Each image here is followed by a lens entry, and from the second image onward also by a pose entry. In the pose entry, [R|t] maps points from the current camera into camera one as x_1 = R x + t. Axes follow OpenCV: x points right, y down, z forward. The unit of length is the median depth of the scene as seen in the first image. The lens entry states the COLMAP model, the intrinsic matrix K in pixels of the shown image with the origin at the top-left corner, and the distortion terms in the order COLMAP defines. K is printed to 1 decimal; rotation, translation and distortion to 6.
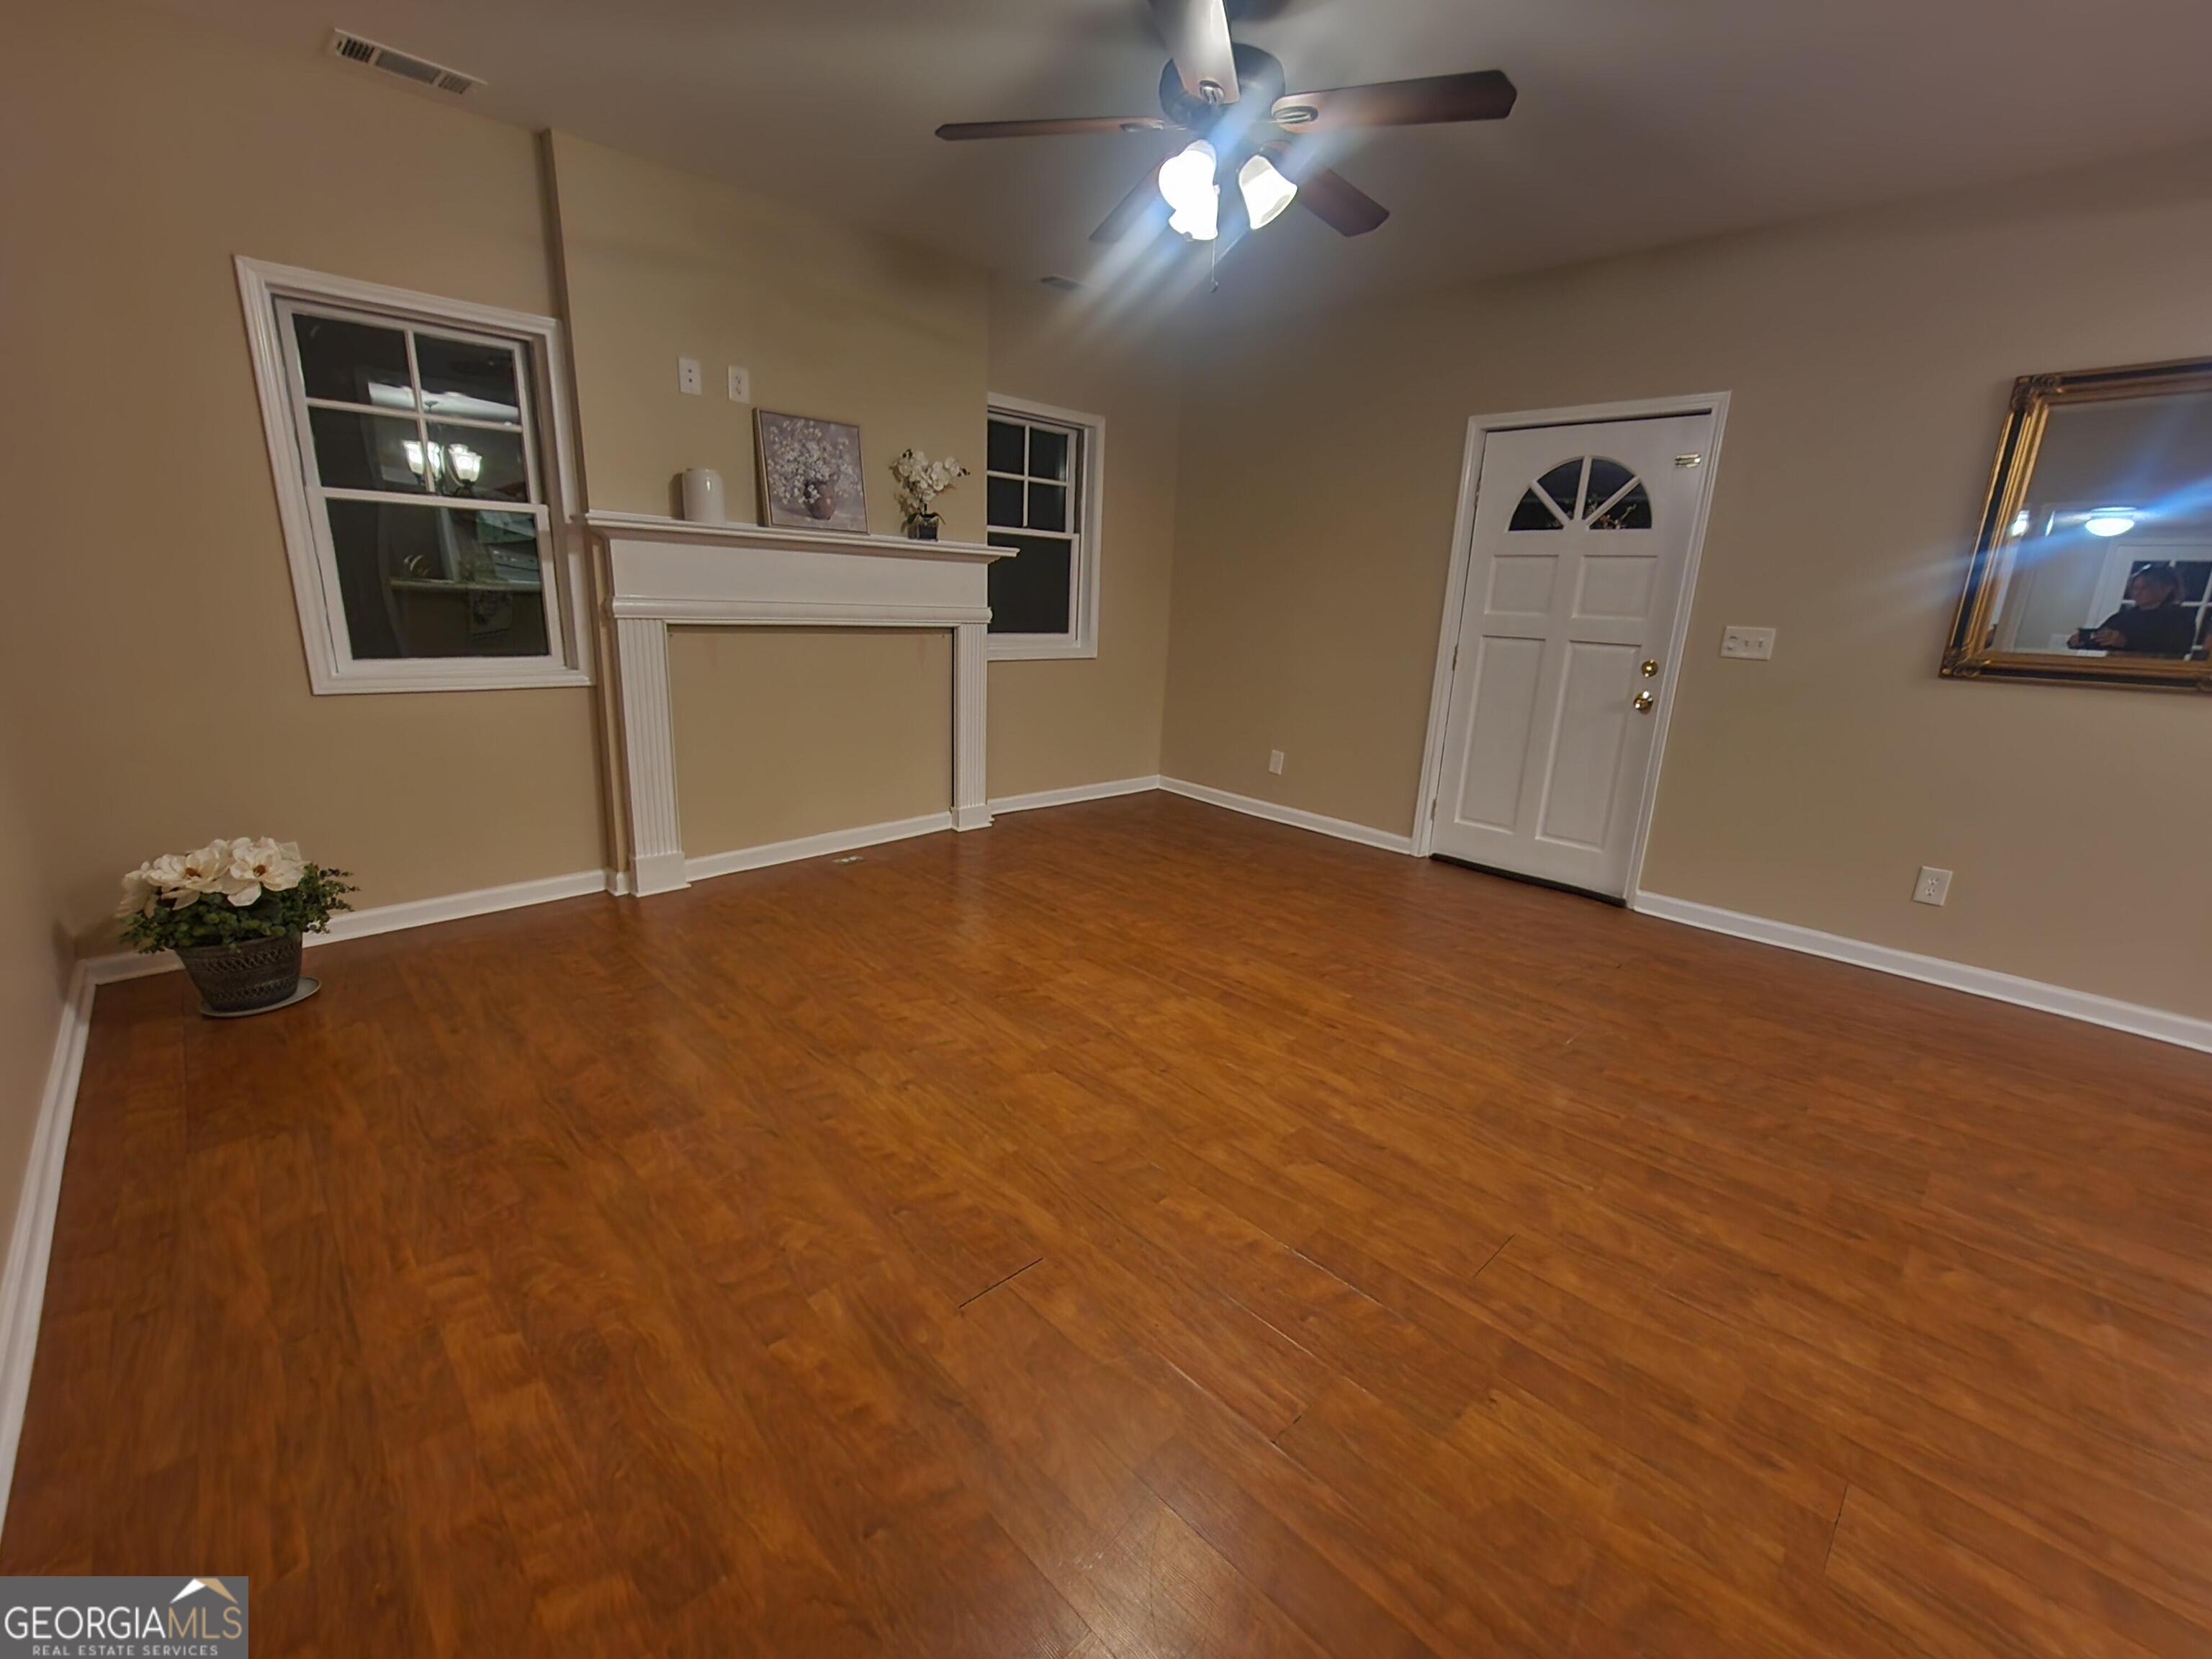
lens RADIAL K [[908.2, 0, 1148.5], [0, 908.2, 855.9], [0, 0, 1]] dist [-0.004442, -0.000308]
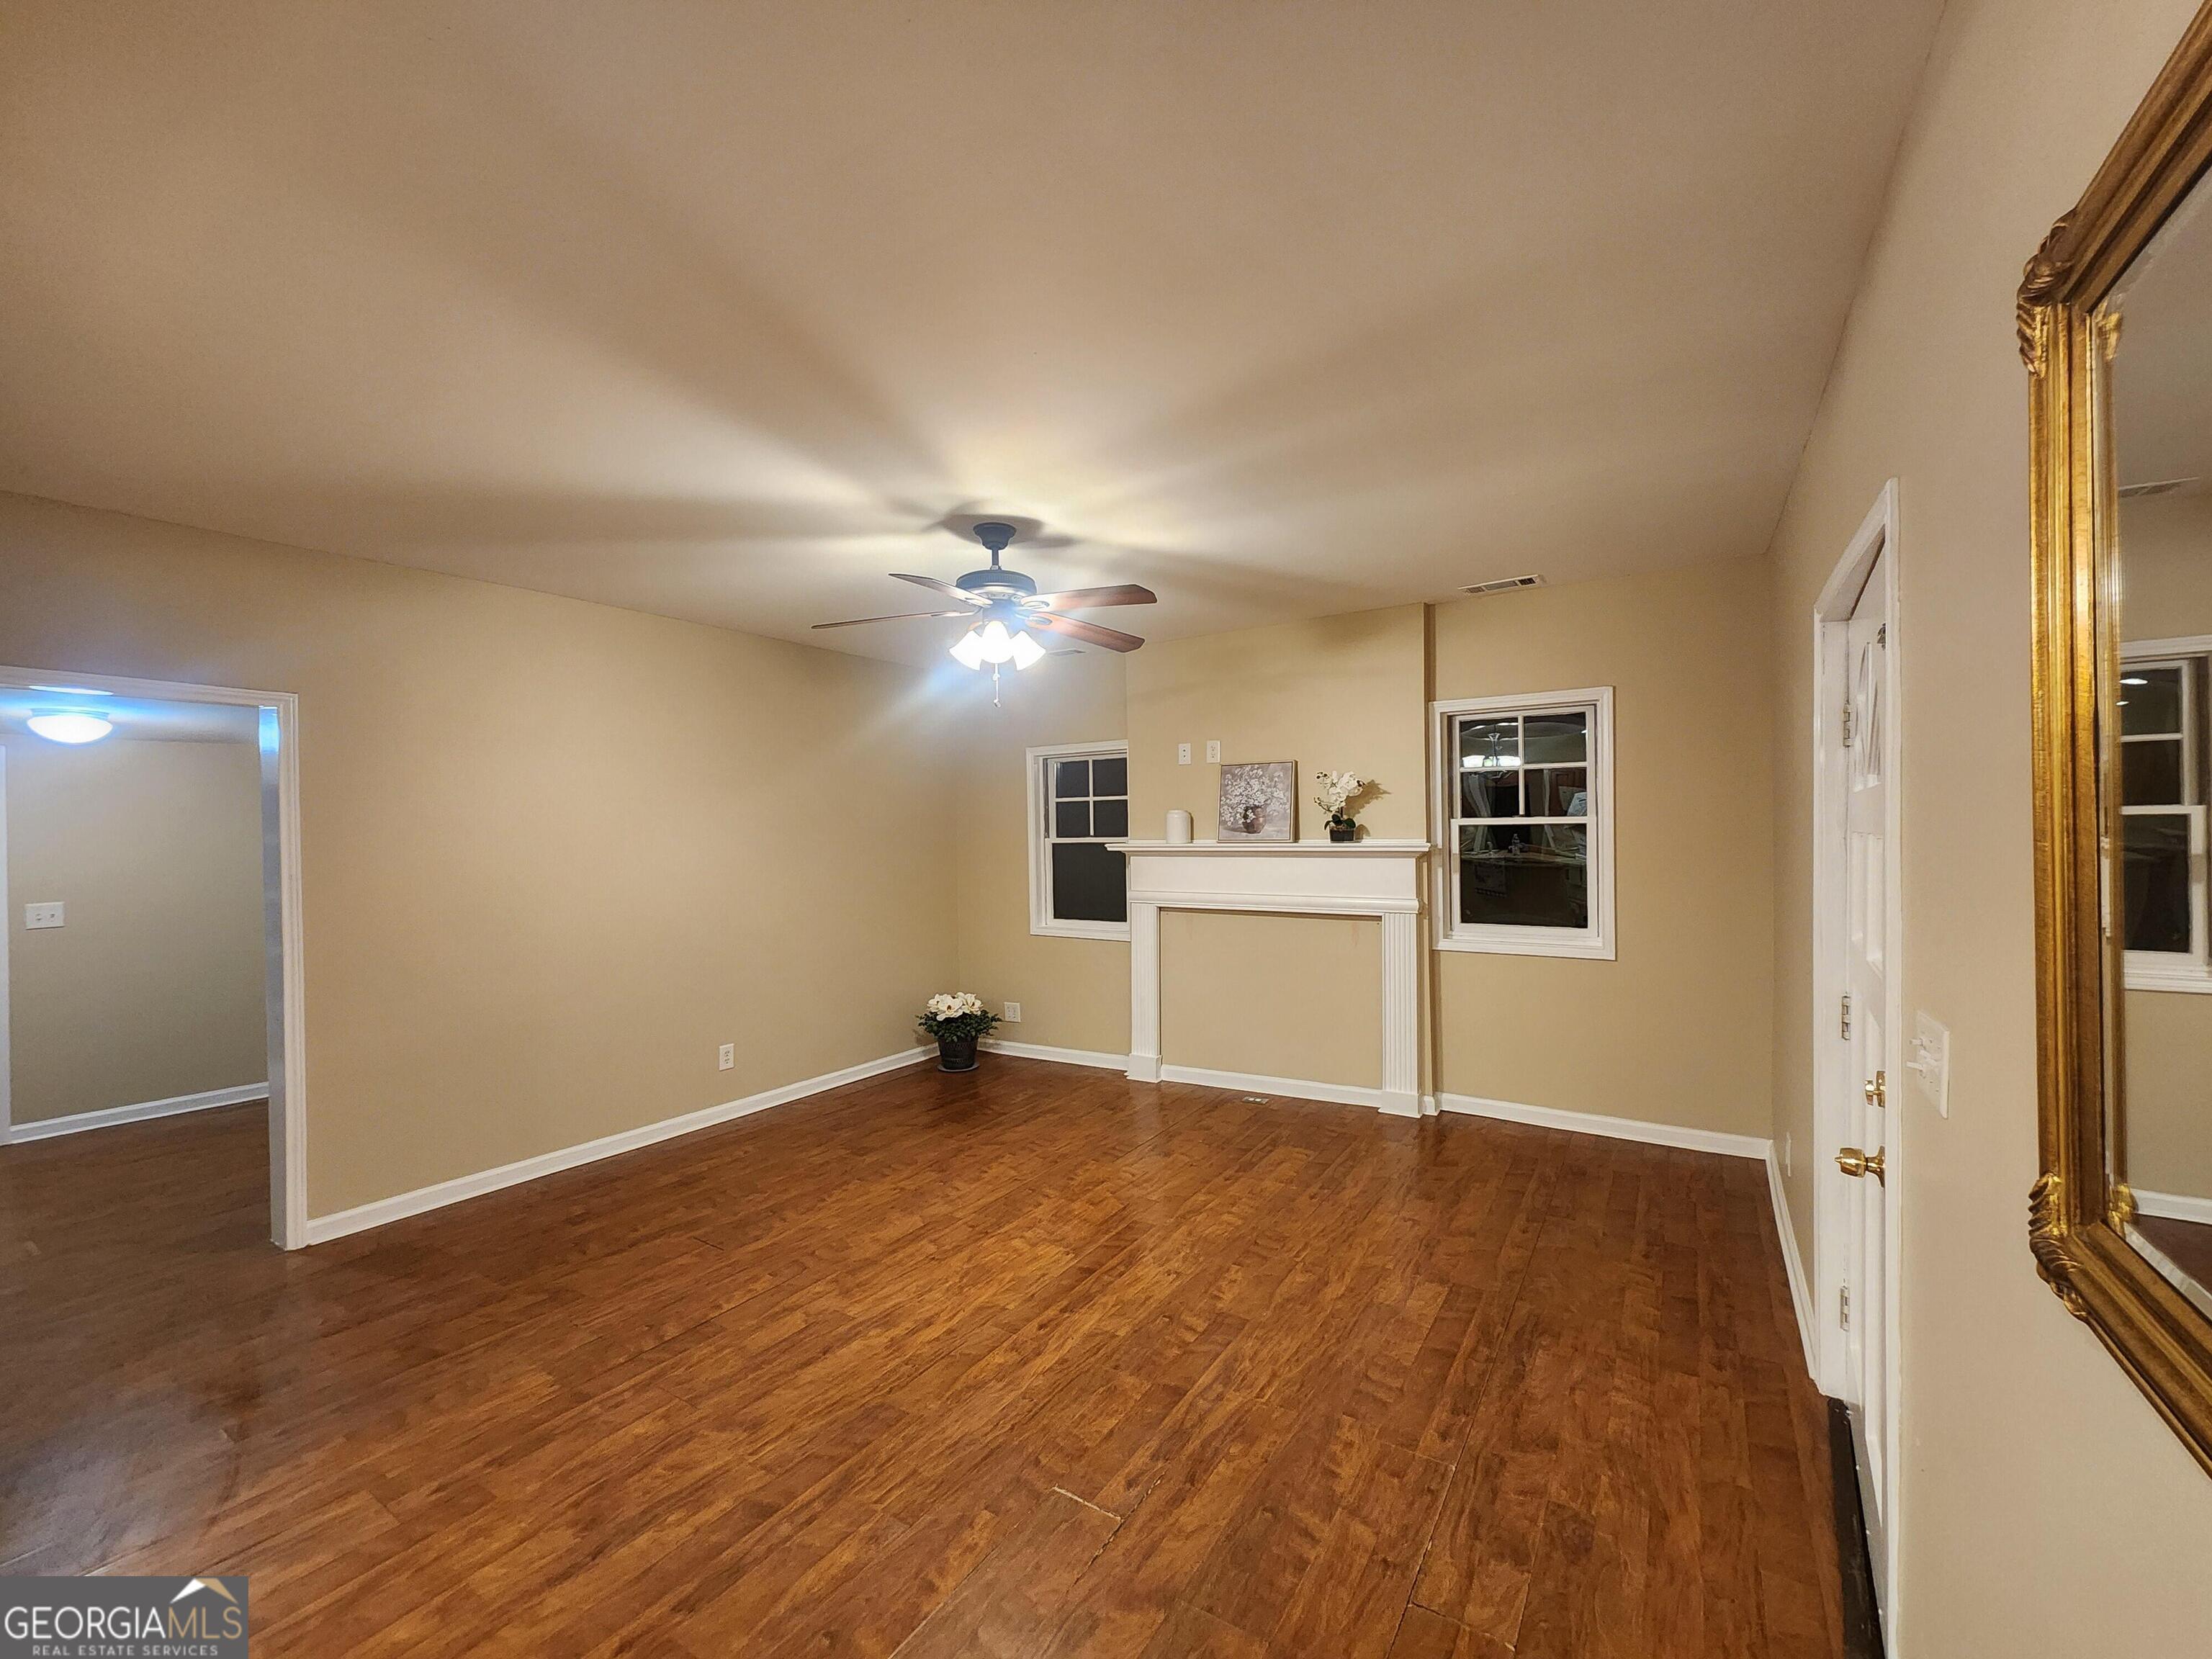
lens RADIAL K [[908.2, 0, 1112.5], [0, 908.2, 844.3], [0, 0, 1]] dist [-0.004442, -0.000308]
pose [[0.216254, -0.029482, -0.975892, 1.181417], [-0.250195, 0.964494, -0.084580, -0.252846], [0.943736, 0.262454, 0.201199, 0.716121]]
